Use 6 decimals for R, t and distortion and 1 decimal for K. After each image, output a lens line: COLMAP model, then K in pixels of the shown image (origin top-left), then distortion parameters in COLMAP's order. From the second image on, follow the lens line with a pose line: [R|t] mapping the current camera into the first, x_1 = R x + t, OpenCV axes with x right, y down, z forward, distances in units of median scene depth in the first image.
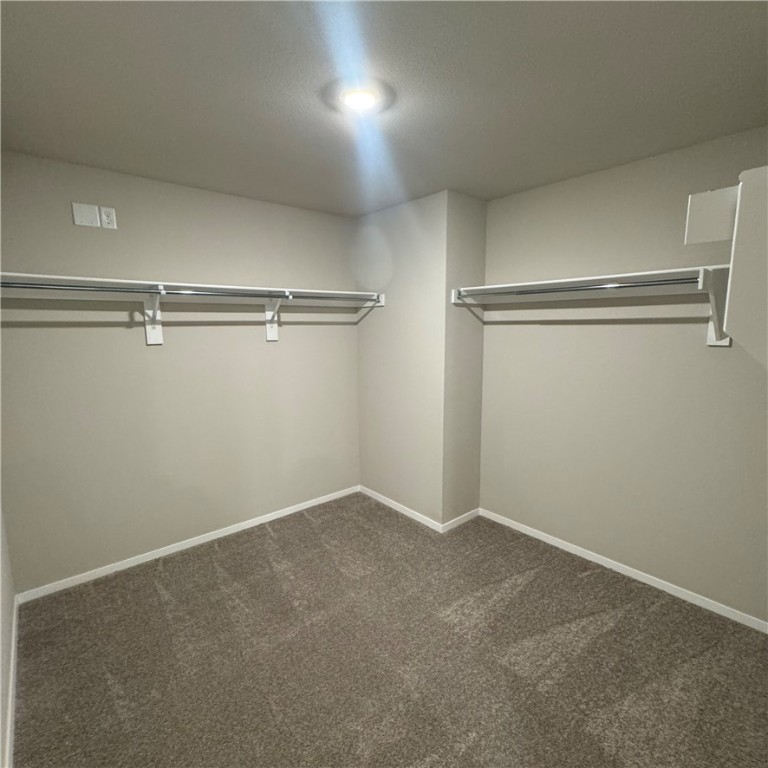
lens RADIAL K [[408.2, 0, 385.4], [0, 408.2, 386.6], [0, 0, 1]] dist [-0.006314, 0.001248]
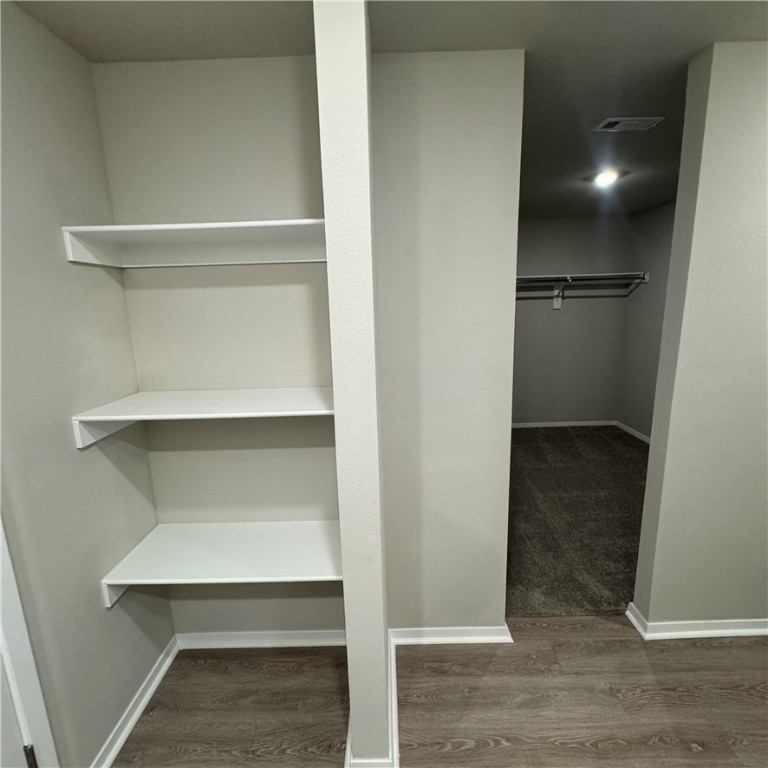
lens RADIAL K [[408.2, 0, 388.0], [0, 408.2, 385.4], [0, 0, 1]] dist [-0.006314, 0.001248]
pose [[0.759969, 0.115900, -0.639543, 0.240805], [-0.076154, 0.993073, 0.089474, 0.079384], [0.645483, -0.019294, 0.763531, -0.554922]]
